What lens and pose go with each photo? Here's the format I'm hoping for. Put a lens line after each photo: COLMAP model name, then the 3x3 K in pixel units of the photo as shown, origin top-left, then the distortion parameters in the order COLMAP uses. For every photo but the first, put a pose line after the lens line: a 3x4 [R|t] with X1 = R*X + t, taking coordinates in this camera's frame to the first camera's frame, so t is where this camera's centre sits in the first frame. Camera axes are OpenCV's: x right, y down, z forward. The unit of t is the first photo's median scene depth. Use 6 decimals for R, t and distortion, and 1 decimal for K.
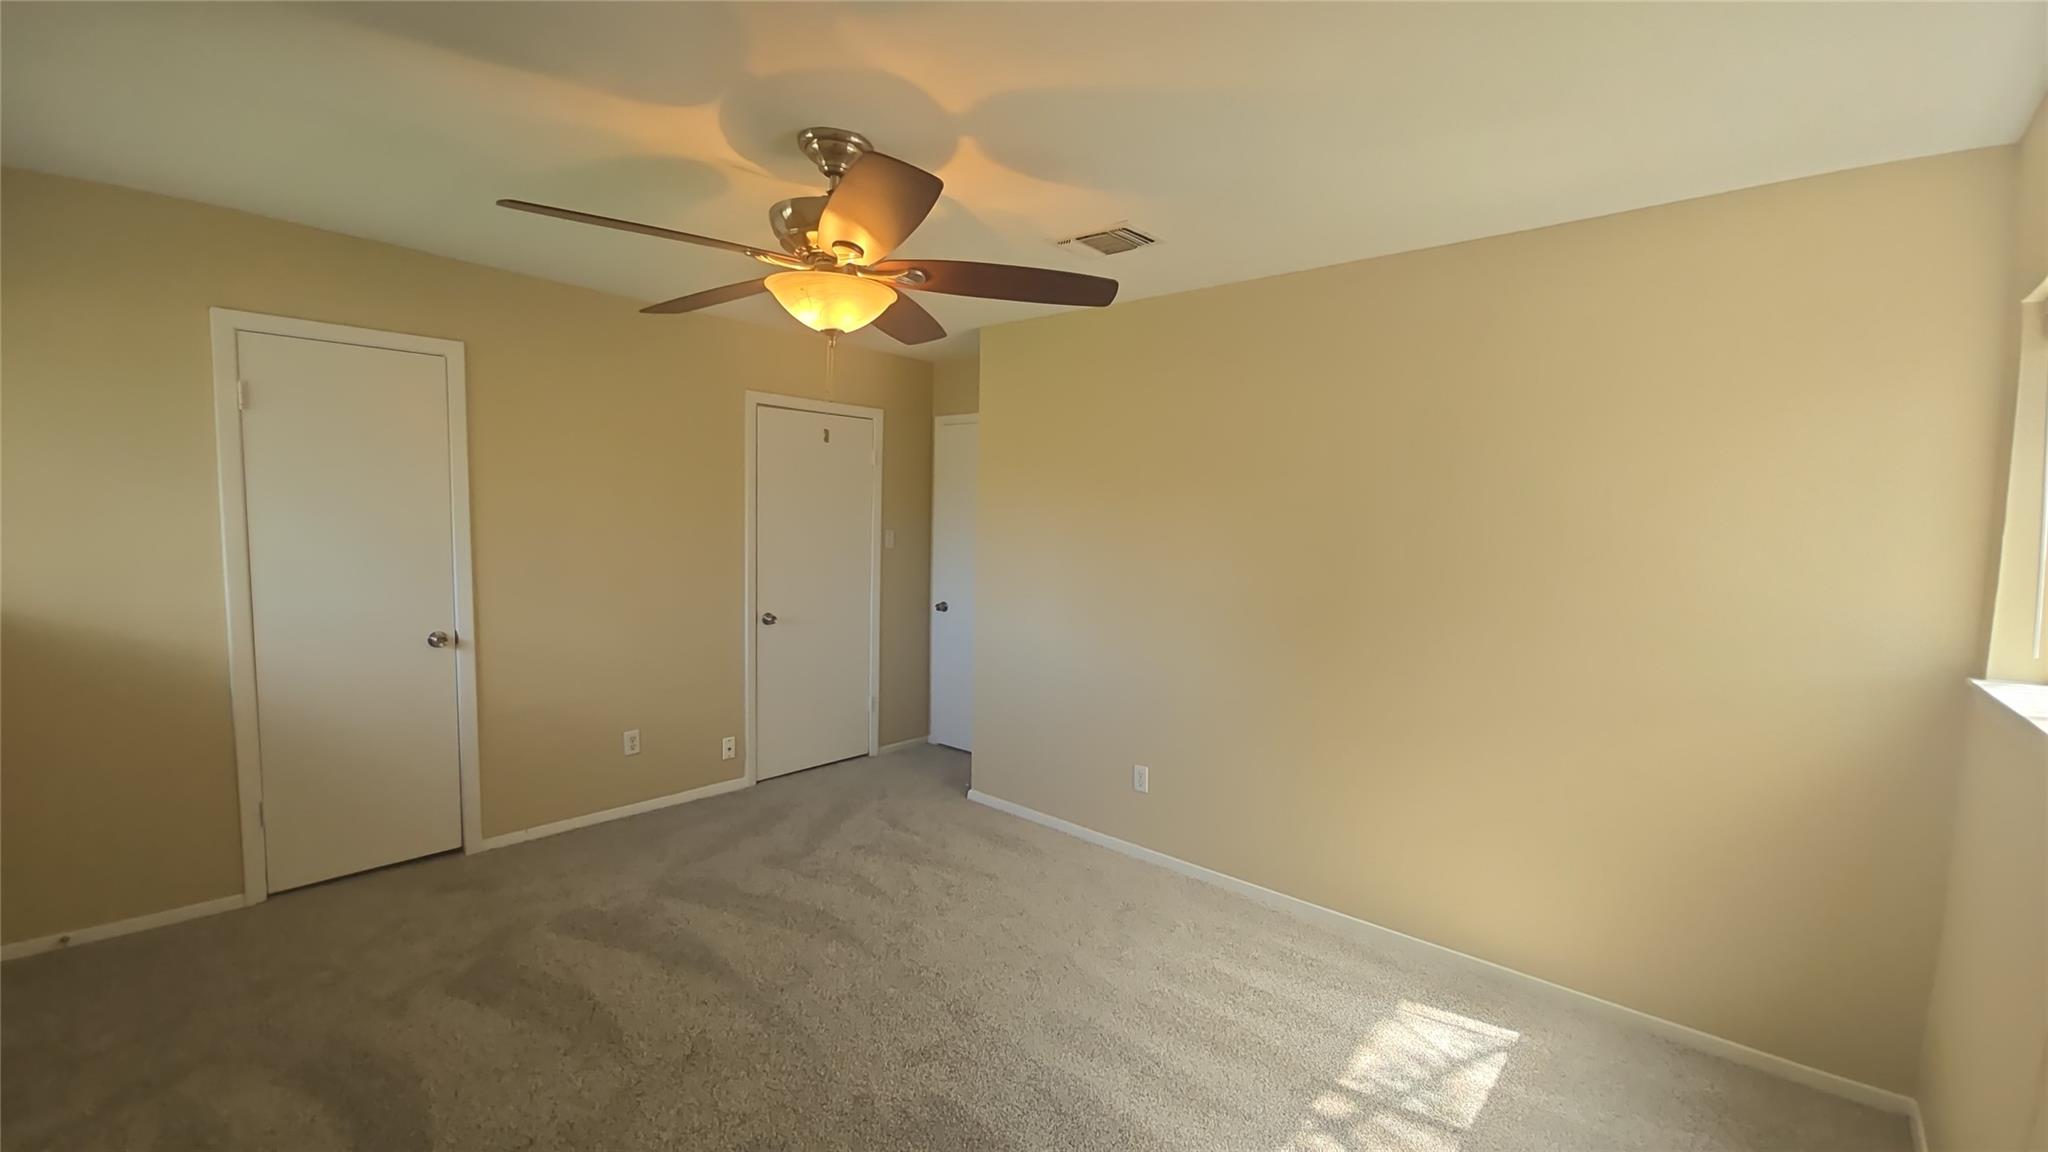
lens RADIAL K [[832.3, 0, 1025.0], [0, 832.3, 578.4], [0, 0, 1]] dist [0.010113, -0.009122]
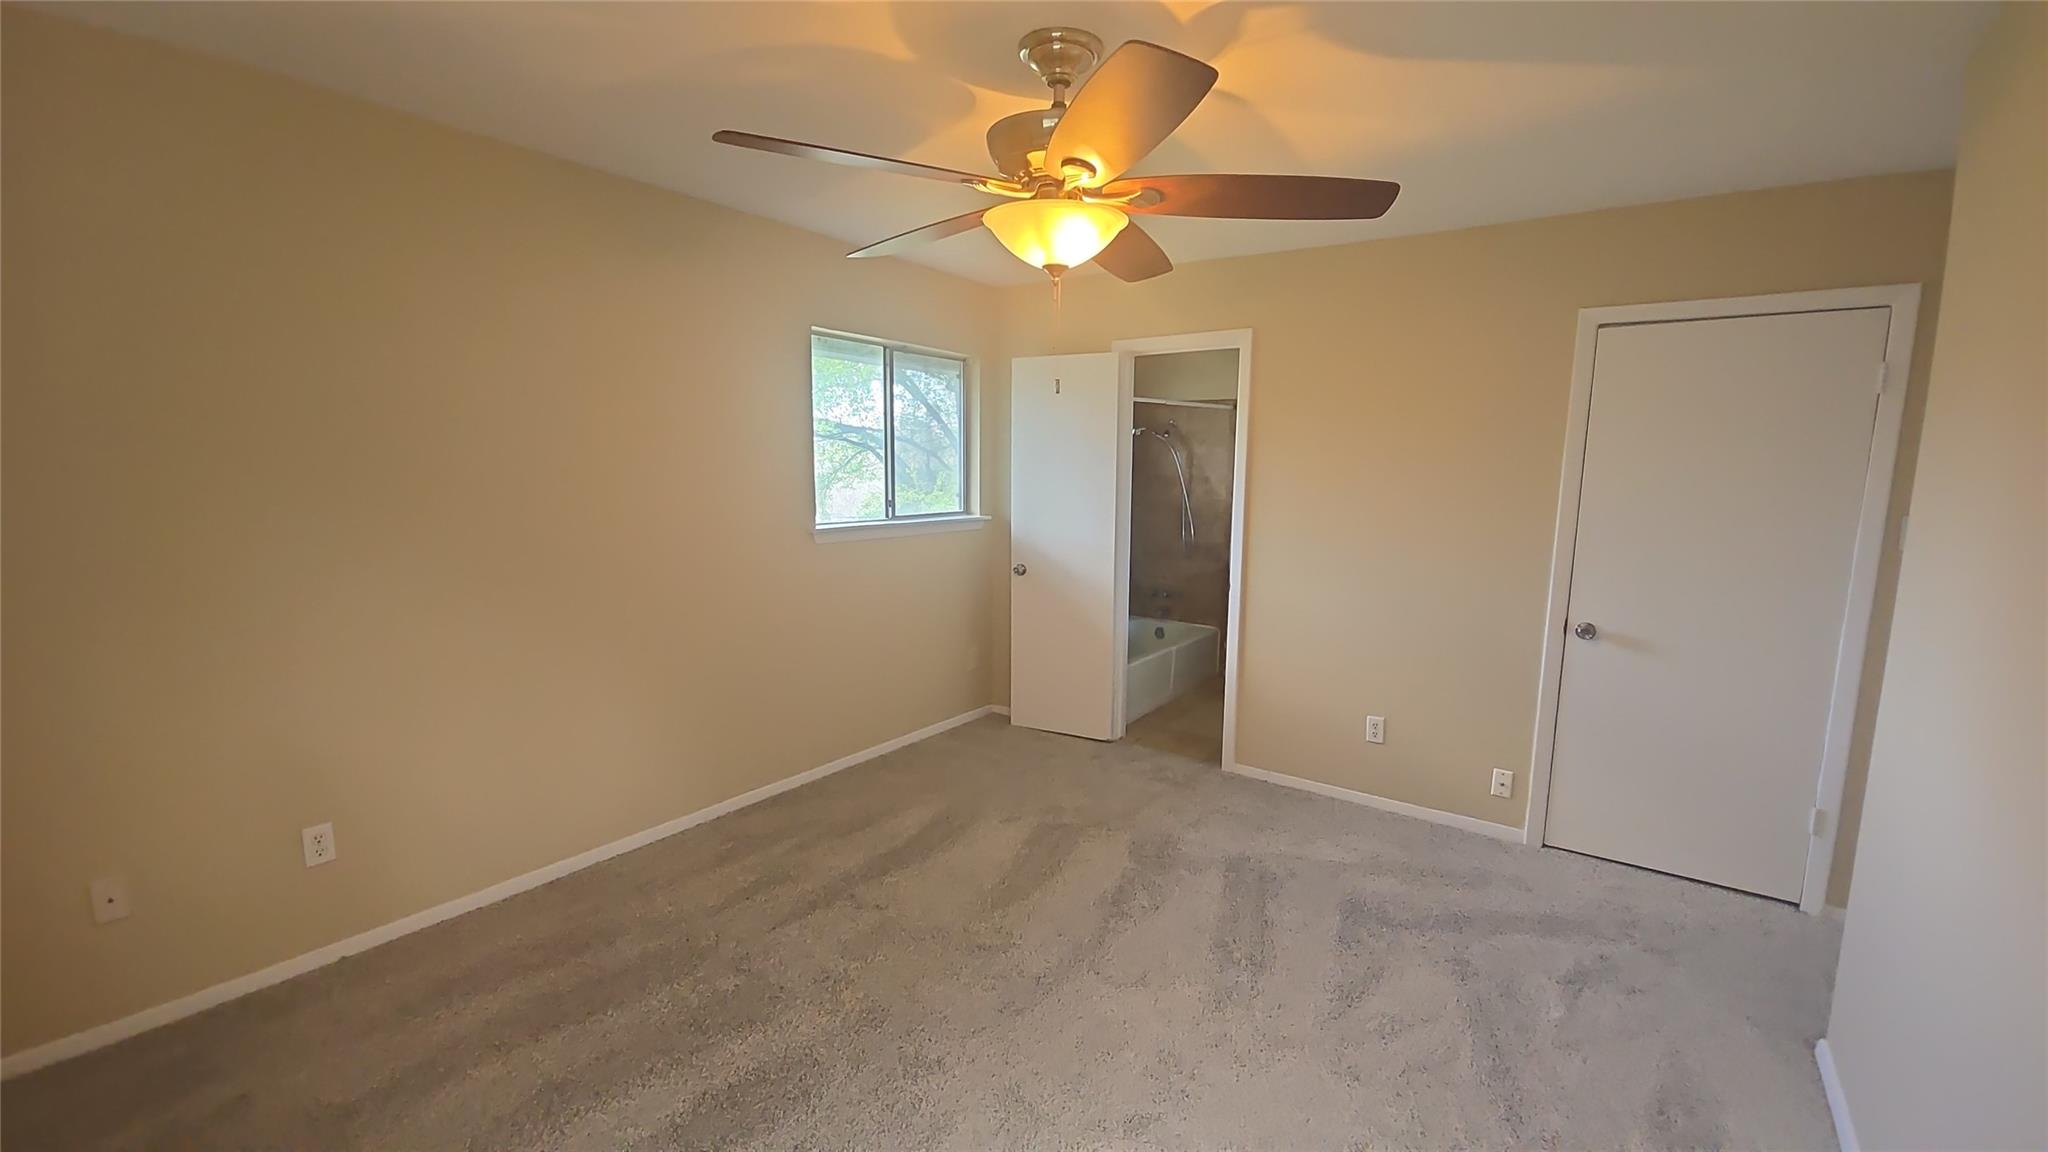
lens RADIAL K [[832.3, 0, 1025.0], [0, 832.3, 578.4], [0, 0, 1]] dist [0.010113, -0.009122]
pose [[0.105754, 0.115601, -0.987650, 0.521383], [-0.089386, 0.990304, 0.106341, -0.044412], [0.990367, 0.077036, 0.115061, 0.677427]]
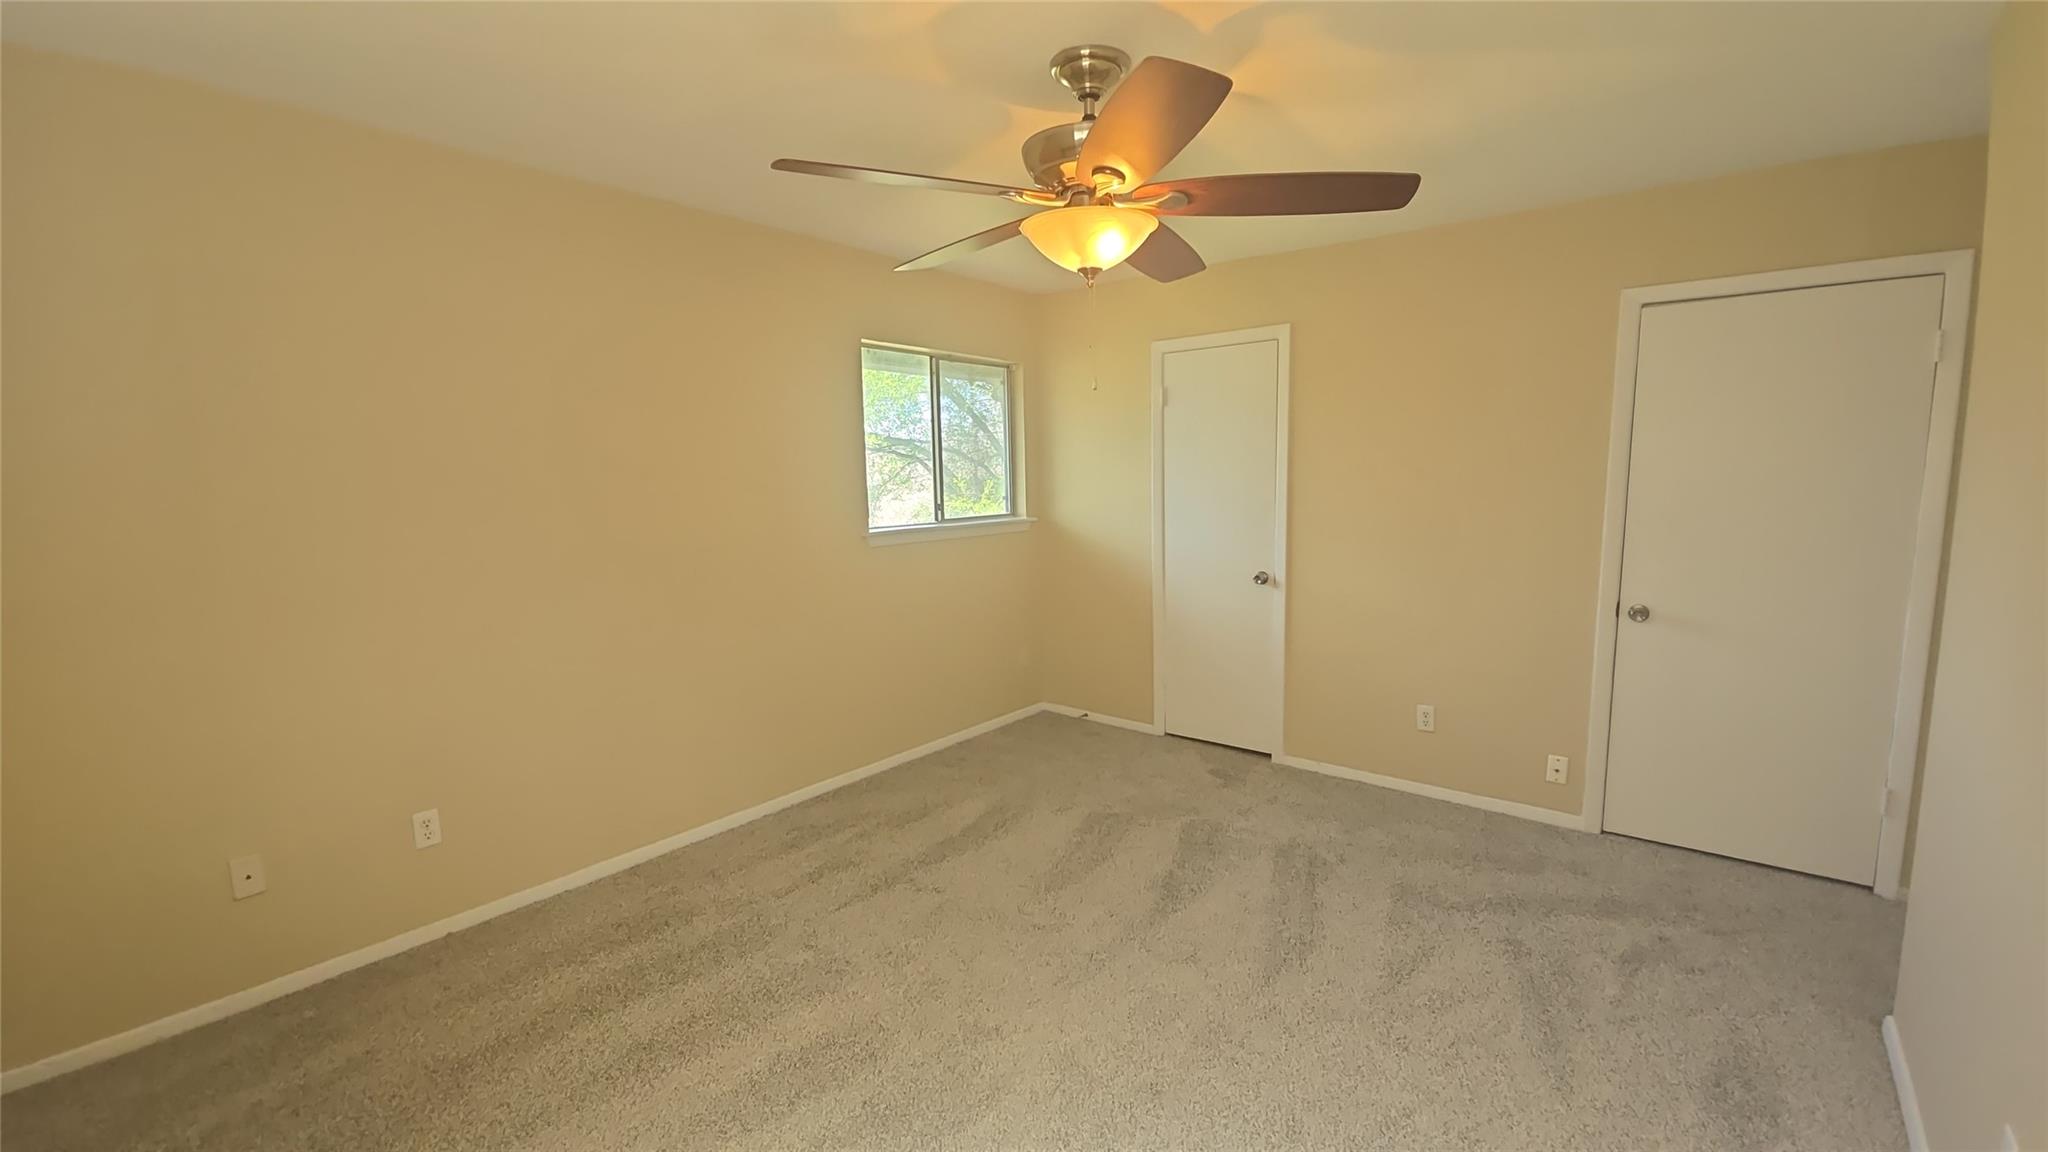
lens RADIAL K [[832.3, 0, 1025.0], [0, 832.3, 578.4], [0, 0, 1]] dist [0.010113, -0.009122]
pose [[0.049184, 0.103812, -0.993380, 0.558534], [-0.059946, 0.993098, 0.100814, -0.031970], [0.996989, 0.054591, 0.055067, 0.680107]]
